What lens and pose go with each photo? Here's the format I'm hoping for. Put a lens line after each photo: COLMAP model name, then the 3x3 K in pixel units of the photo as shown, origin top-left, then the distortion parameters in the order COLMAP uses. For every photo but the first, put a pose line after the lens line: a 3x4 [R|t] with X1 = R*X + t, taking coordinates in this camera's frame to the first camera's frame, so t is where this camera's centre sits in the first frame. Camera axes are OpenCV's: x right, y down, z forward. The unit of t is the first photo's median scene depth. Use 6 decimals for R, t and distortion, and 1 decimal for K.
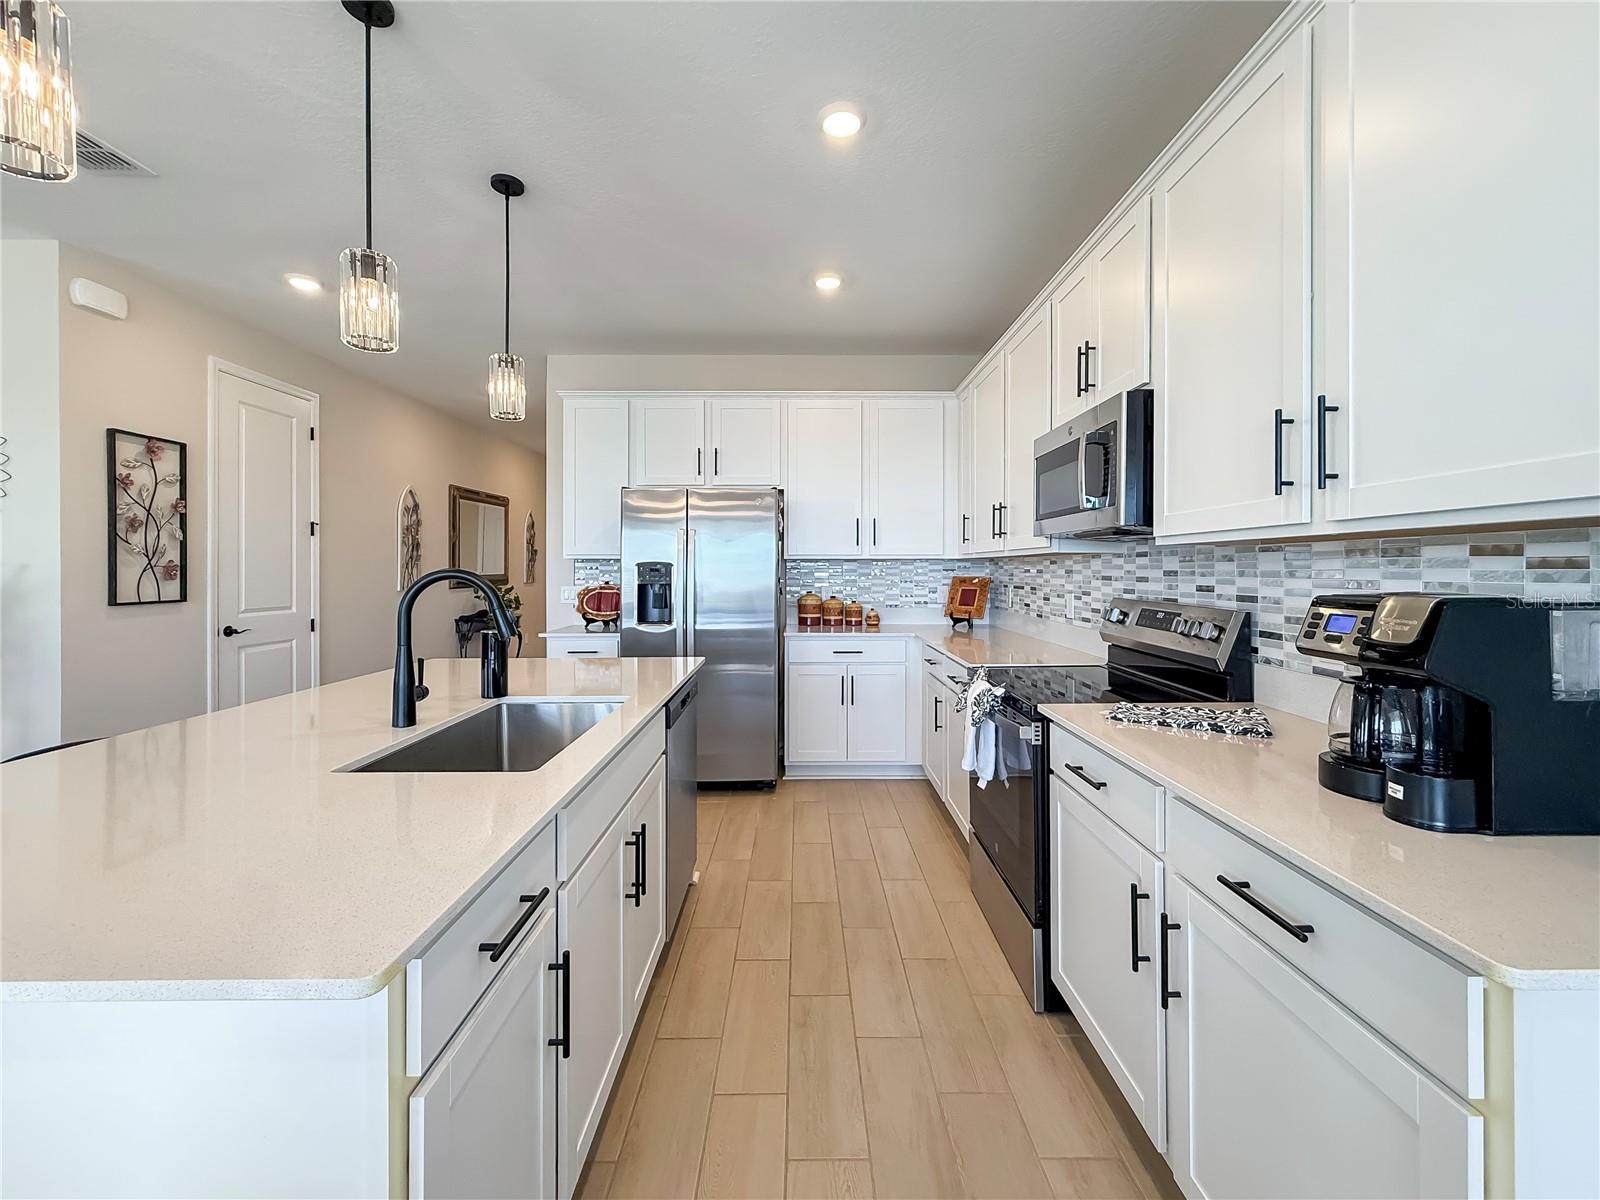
lens RADIAL K [[651.1, 0, 801.2], [0, 651.1, 568.3], [0, 0, 1]] dist [0.000711, -0.000281]
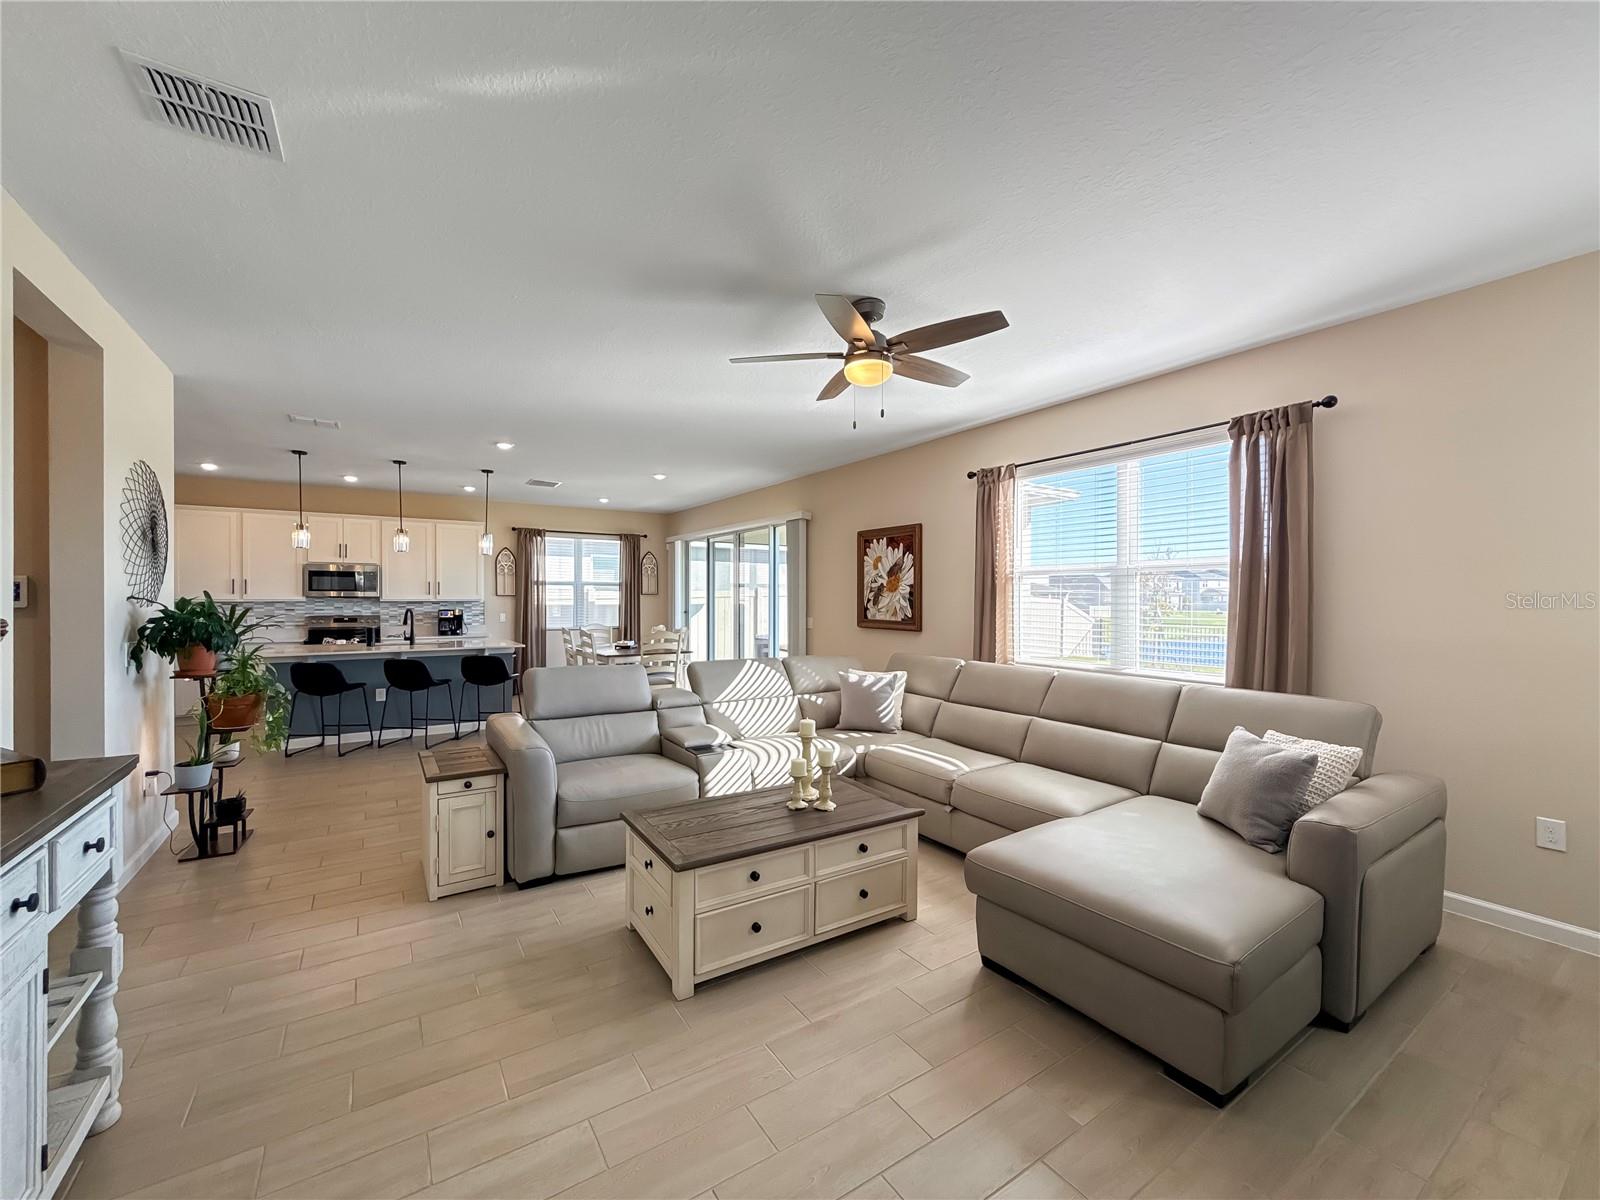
lens RADIAL K [[646.0, 0, 794.2], [0, 646.0, 599.5], [0, 0, 1]] dist [-0.000682, -0.000040]
pose [[-0.539939, -0.002086, 0.841702, -2.351972], [-0.001711, 0.999998, 0.001380, -0.028656], [-0.841702, -0.000695, -0.539941, 0.501953]]
